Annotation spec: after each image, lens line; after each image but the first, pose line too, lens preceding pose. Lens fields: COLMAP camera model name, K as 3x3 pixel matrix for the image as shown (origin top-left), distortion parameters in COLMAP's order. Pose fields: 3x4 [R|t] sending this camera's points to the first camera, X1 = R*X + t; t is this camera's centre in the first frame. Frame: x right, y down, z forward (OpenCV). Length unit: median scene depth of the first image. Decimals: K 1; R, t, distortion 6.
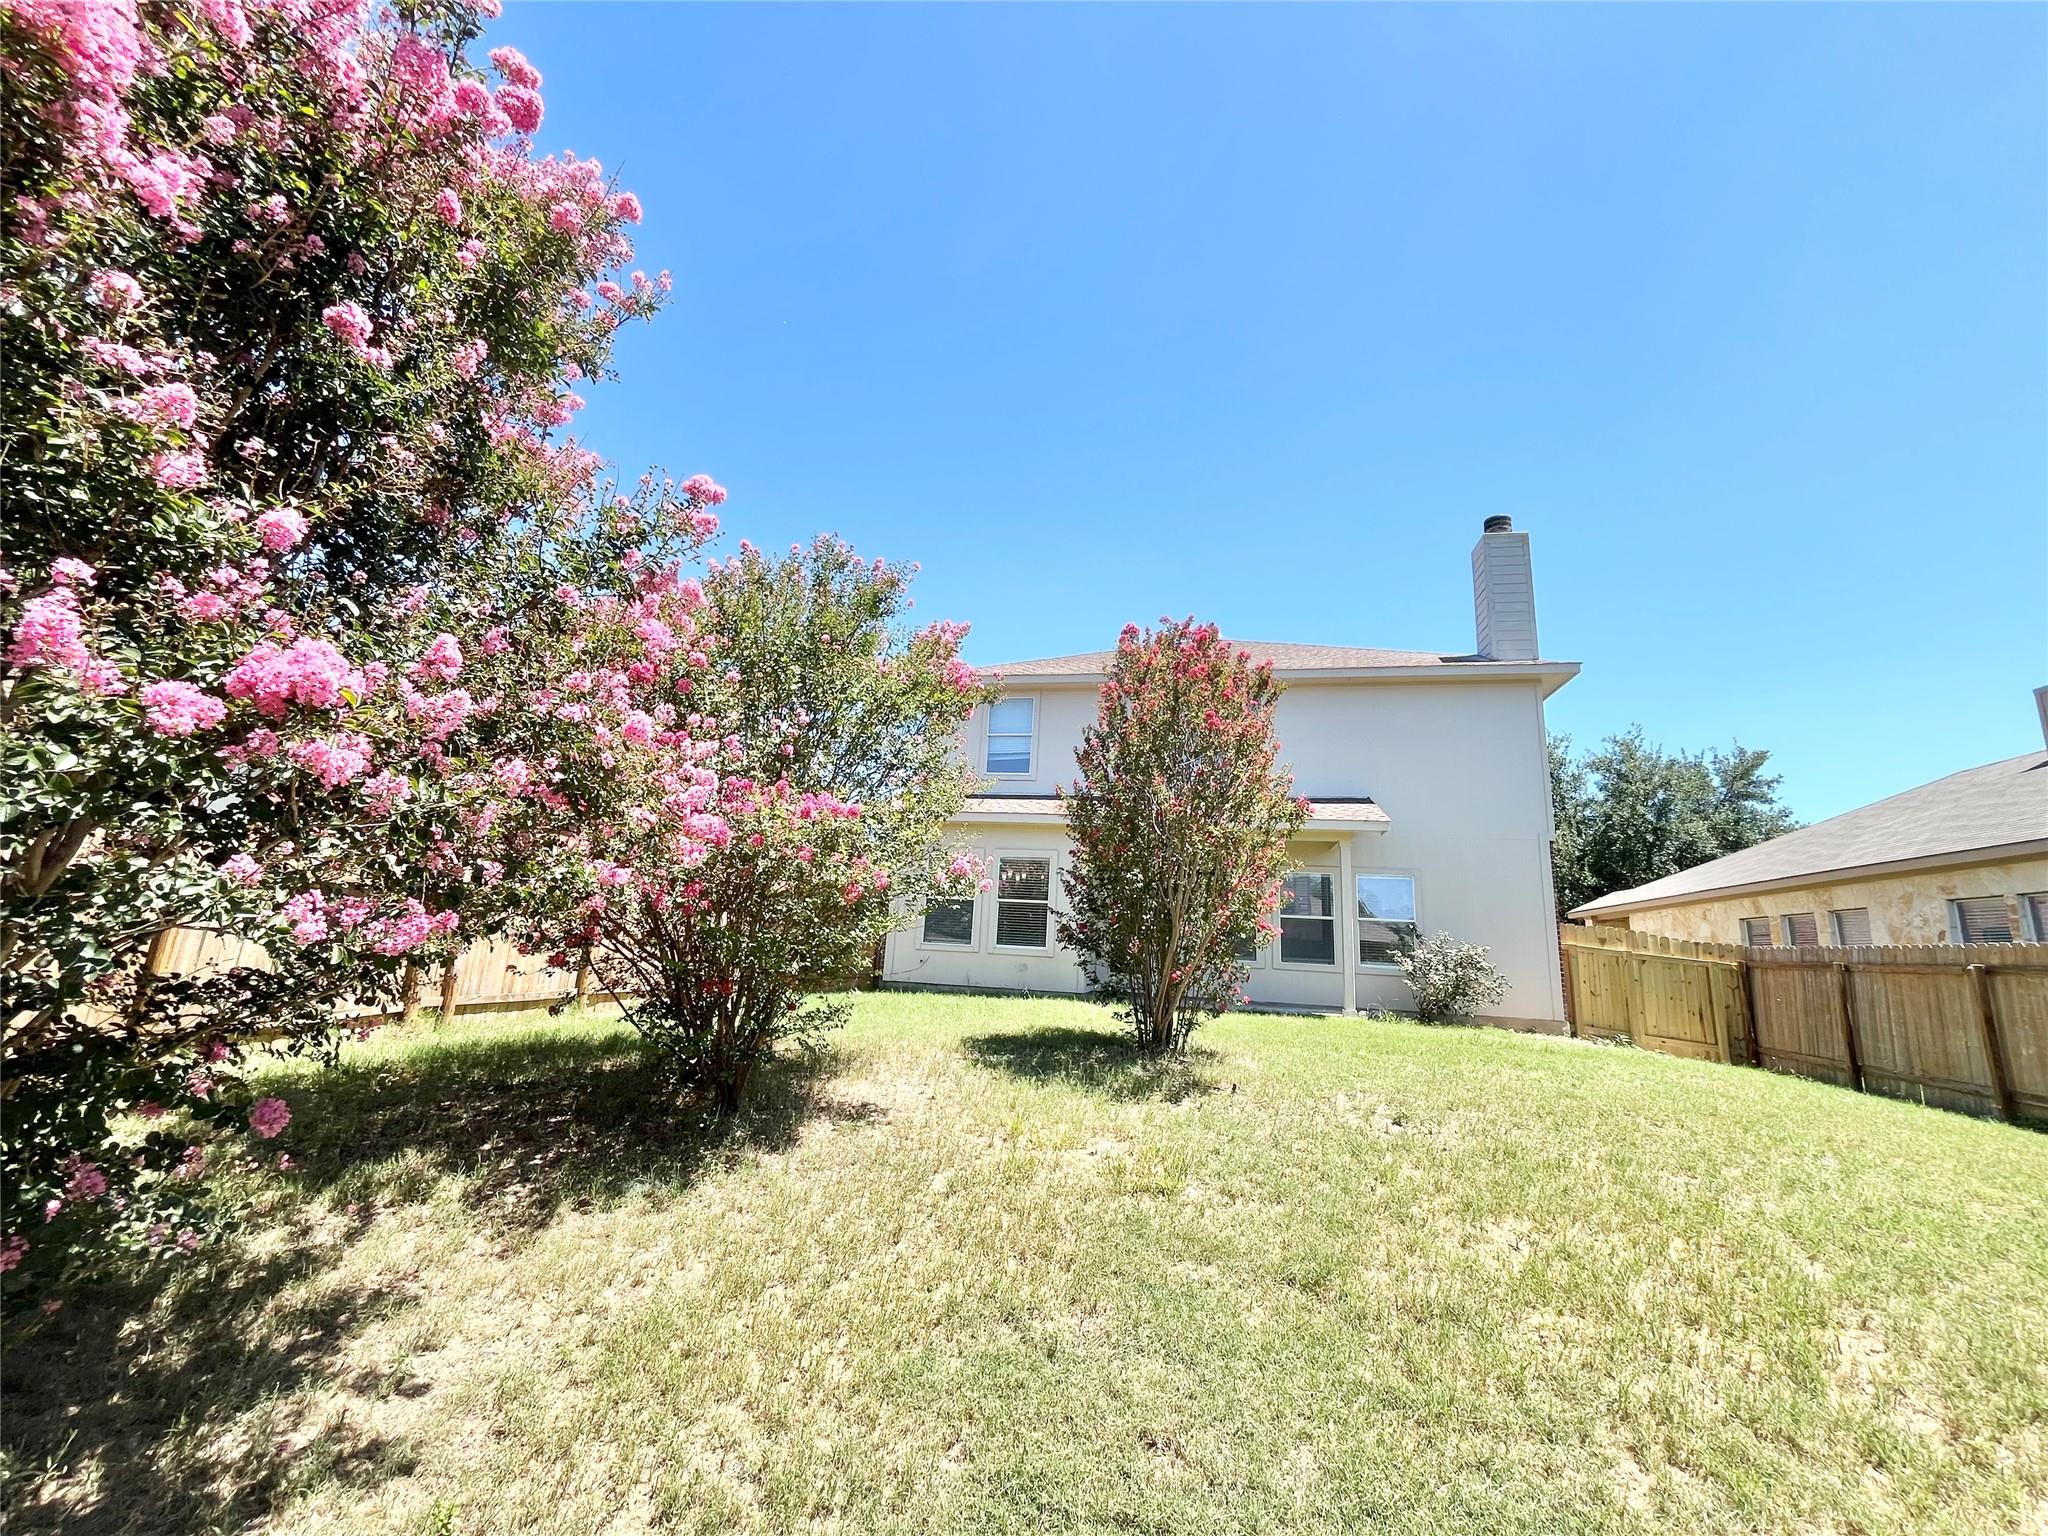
lens RADIAL K [[823.9, 0, 1024.0], [0, 823.9, 768.0], [0, 0, 1]] dist [-0.000941, -0.000706]
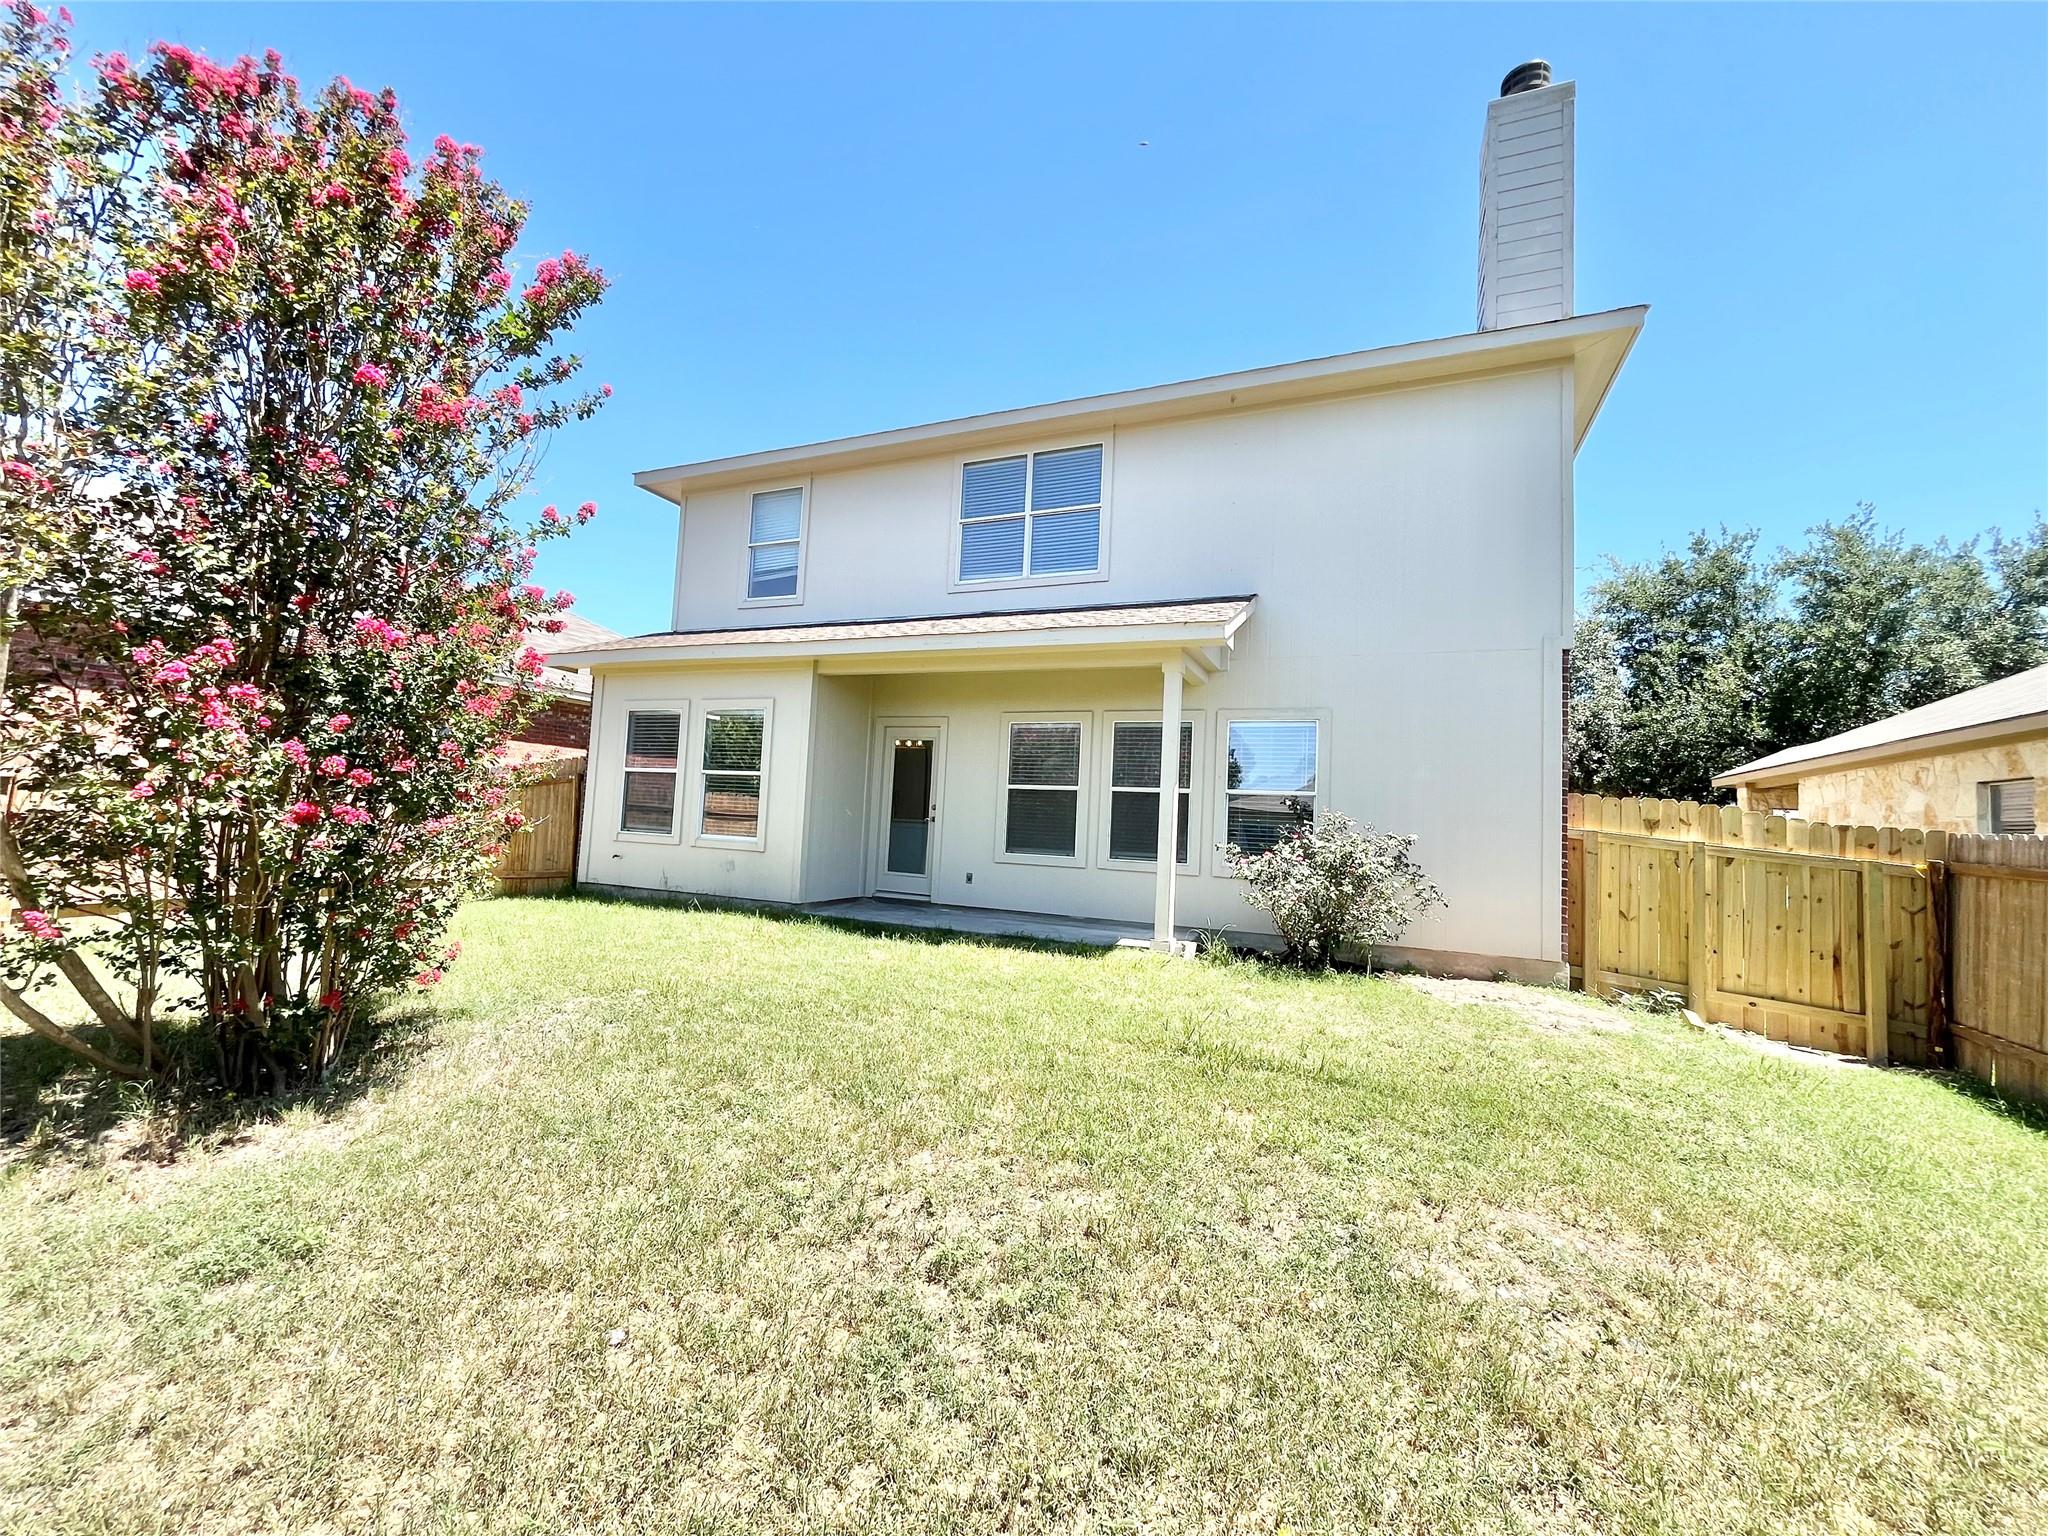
lens RADIAL K [[823.9, 0, 1024.0], [0, 823.9, 768.0], [0, 0, 1]] dist [-0.000941, -0.000706]
pose [[0.982305, -0.018483, -0.186374, 0.343518], [0.045438, 0.988907, 0.141419, 0.065355], [0.181692, -0.147385, 0.972248, 0.340033]]
